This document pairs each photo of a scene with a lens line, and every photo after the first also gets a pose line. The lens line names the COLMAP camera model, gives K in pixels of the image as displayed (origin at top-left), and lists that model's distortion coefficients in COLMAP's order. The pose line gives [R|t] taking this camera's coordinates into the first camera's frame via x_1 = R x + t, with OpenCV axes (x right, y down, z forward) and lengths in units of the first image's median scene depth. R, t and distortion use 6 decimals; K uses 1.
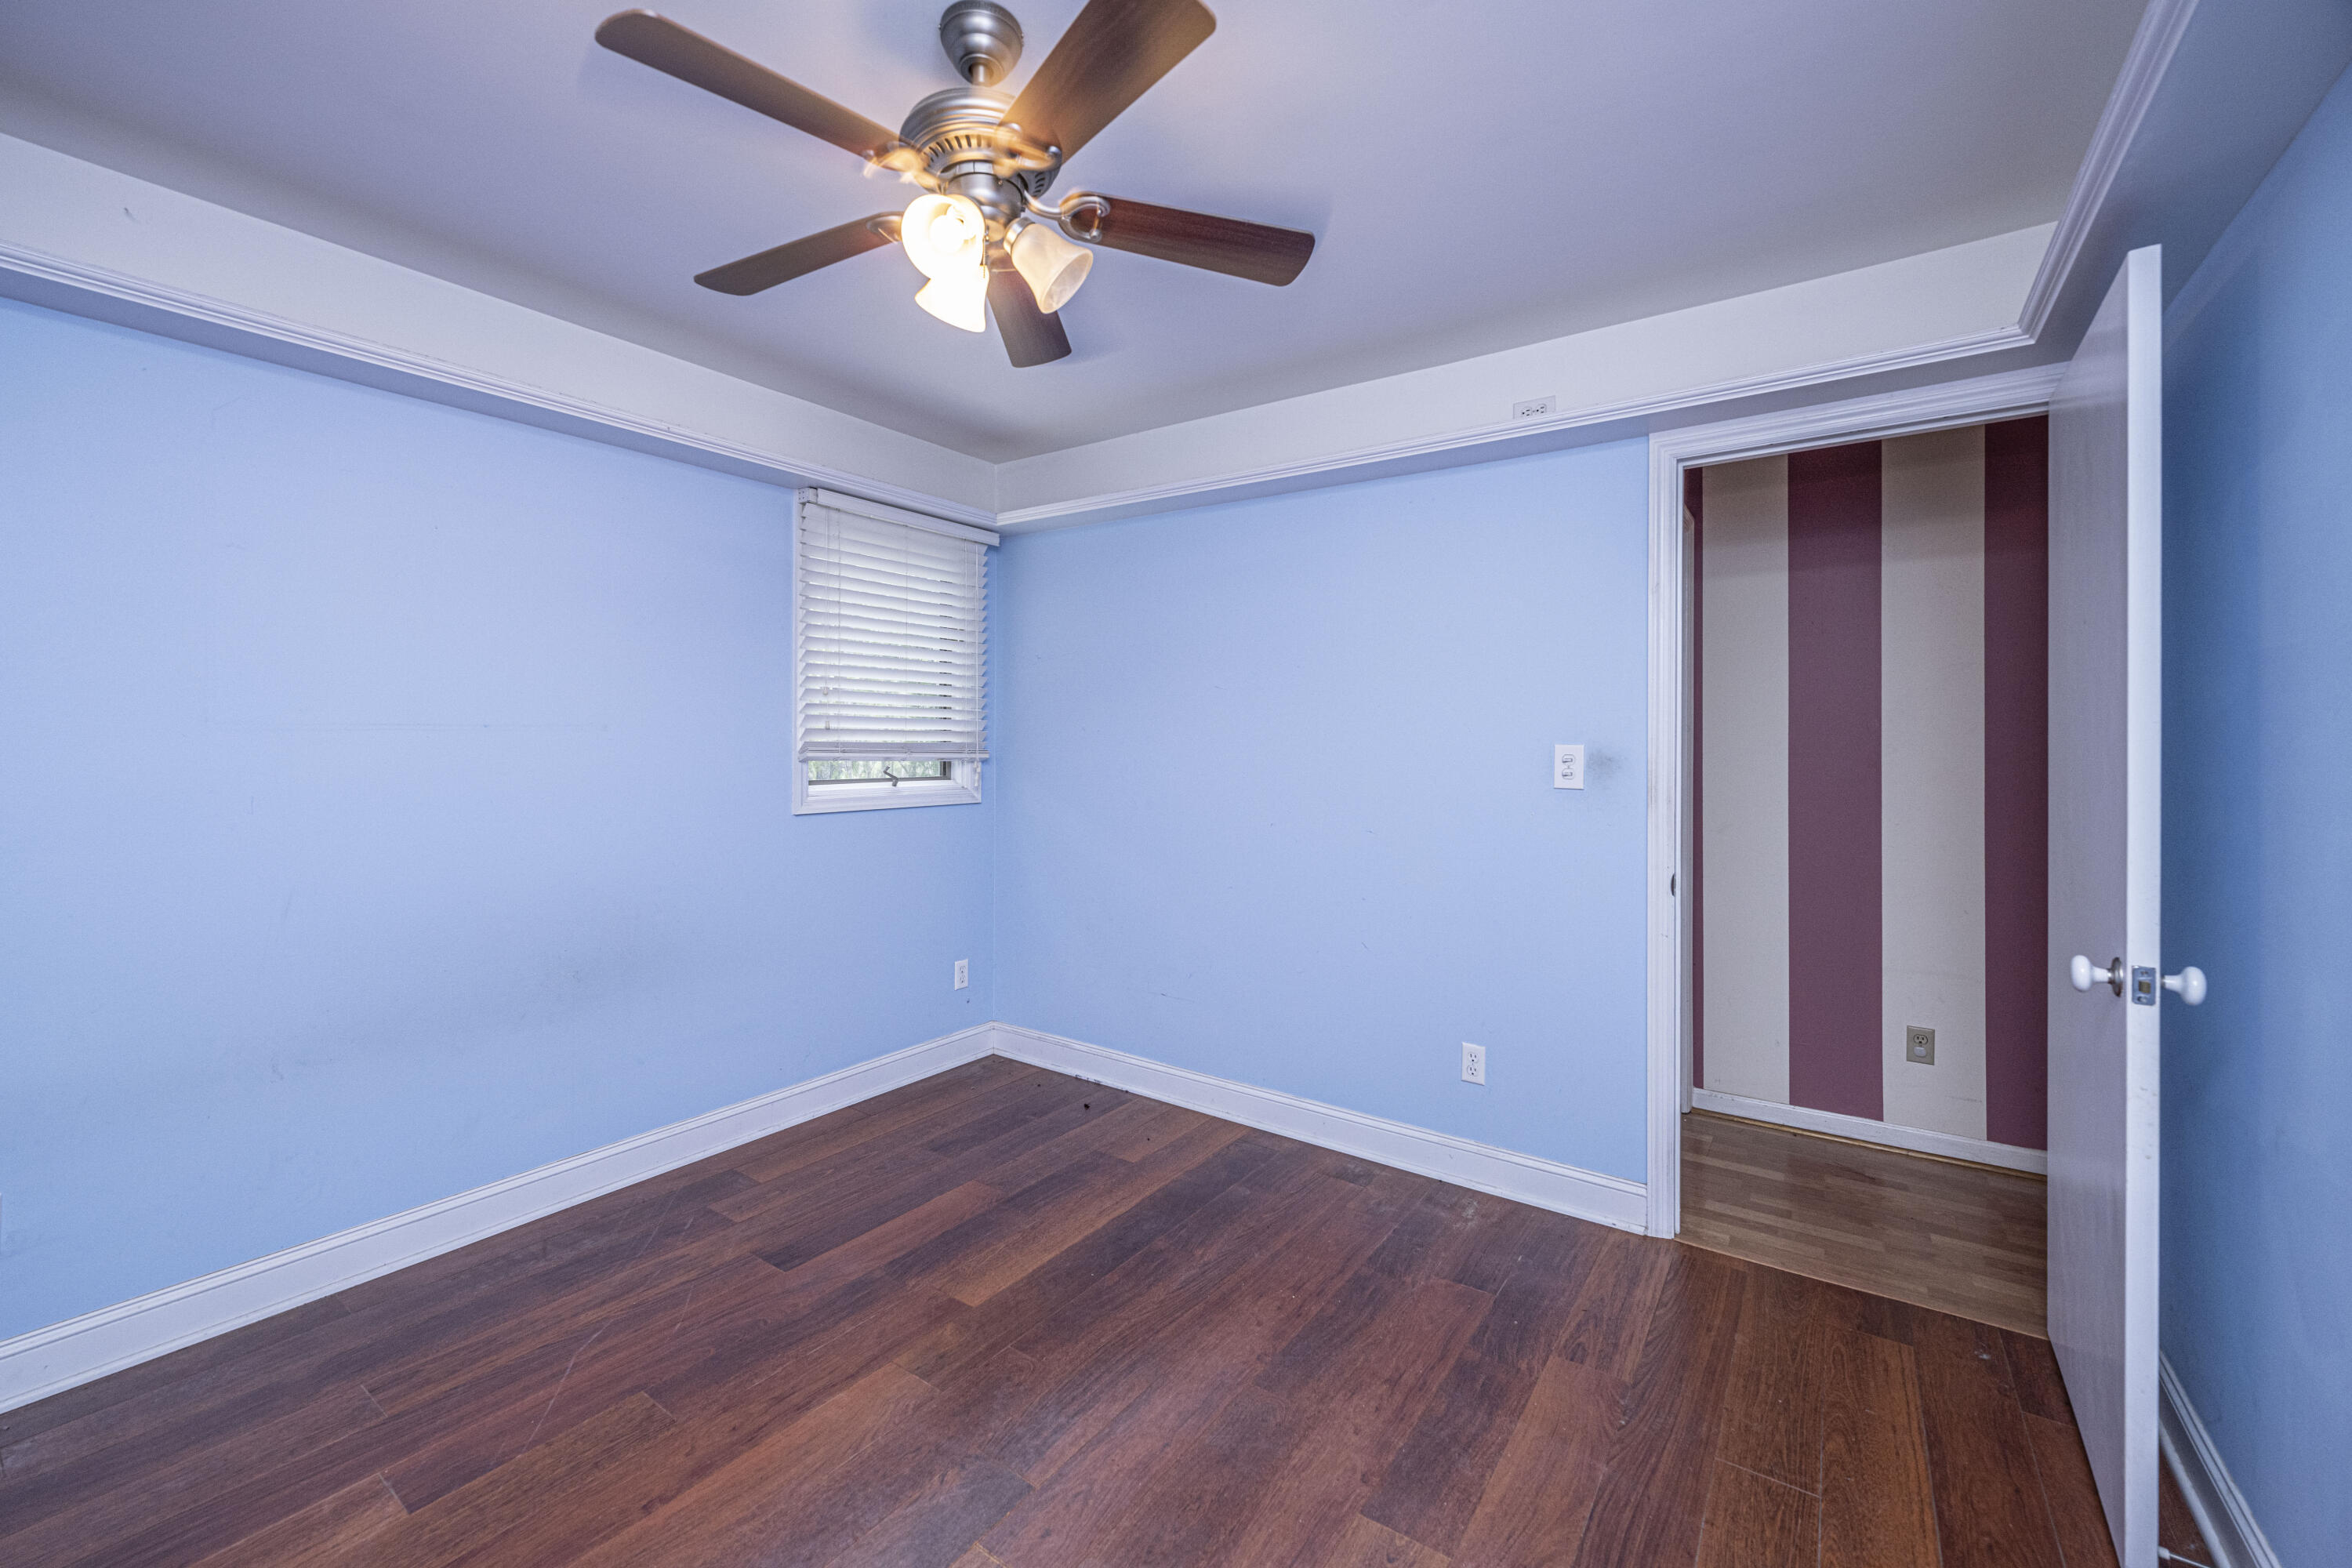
lens RADIAL K [[940.7, 0, 1167.5], [0, 940.7, 766.6], [0, 0, 1]] dist [0.000064, 0.000303]
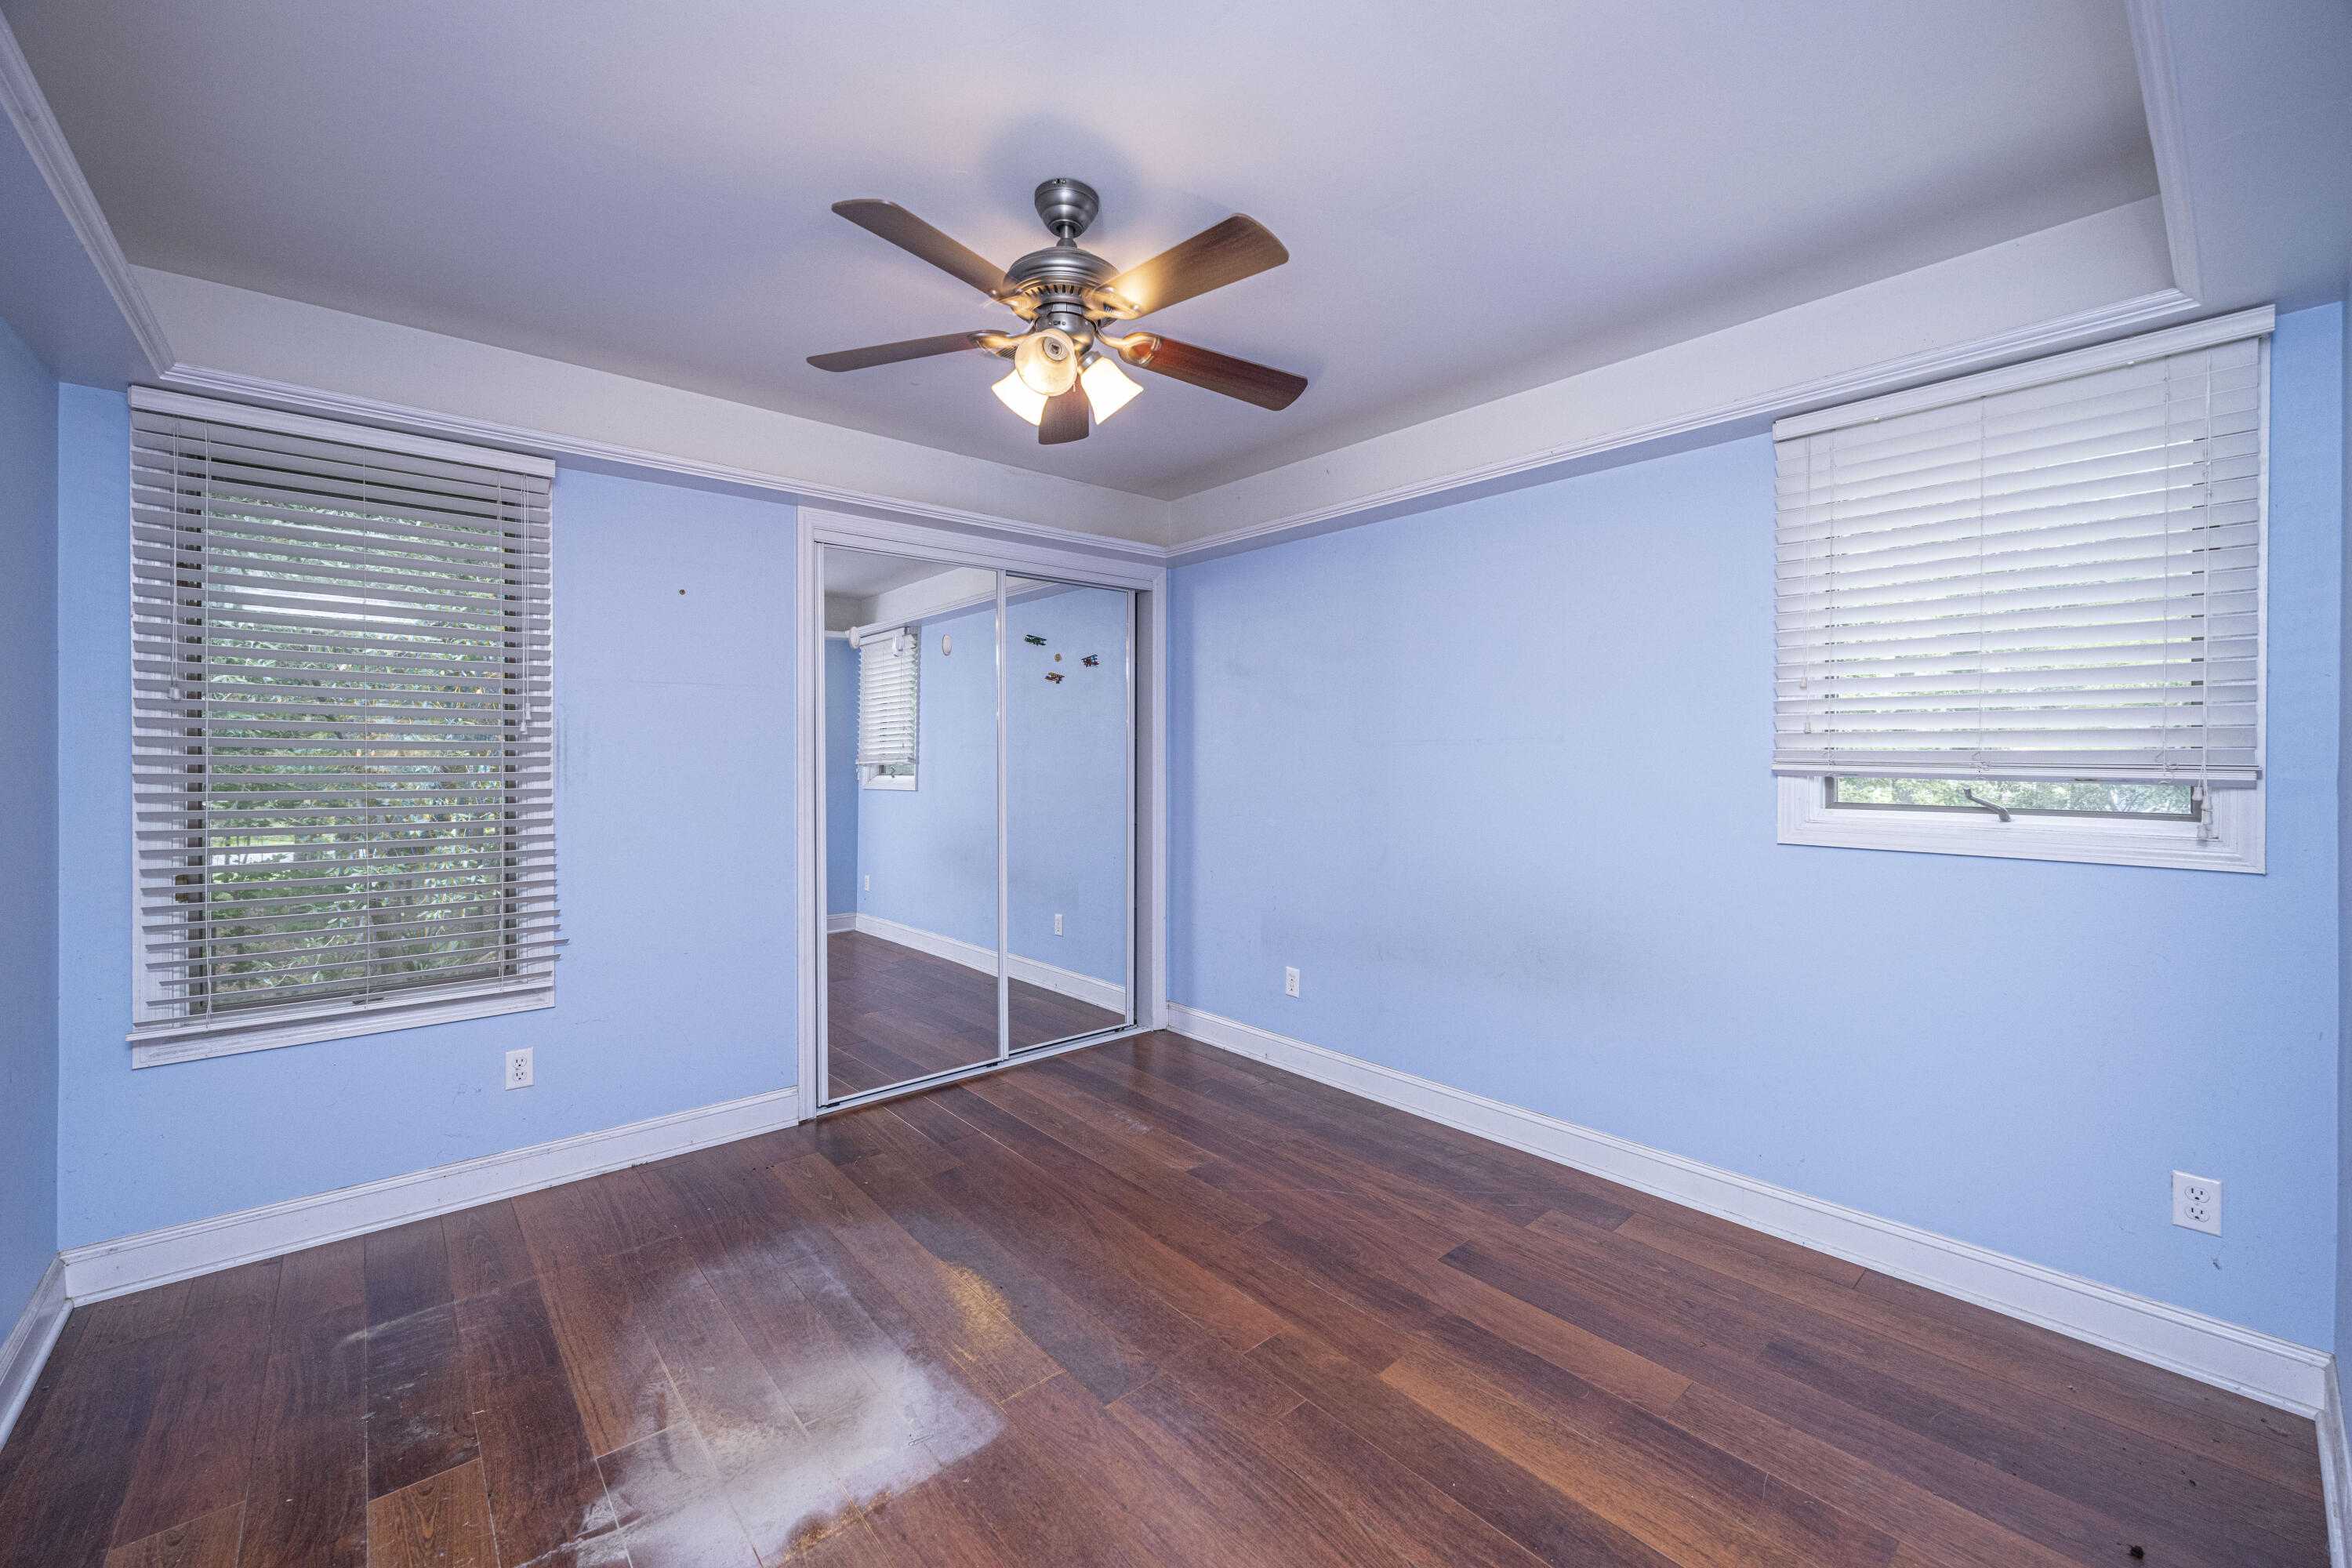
lens RADIAL K [[940.7, 0, 1167.5], [0, 940.7, 766.6], [0, 0, 1]] dist [0.000064, 0.000303]
pose [[-0.232505, 0.013507, -0.972501, 0.670735], [-0.023827, 0.999524, 0.019579, -0.021588], [0.972303, 0.027724, -0.232073, 0.940592]]
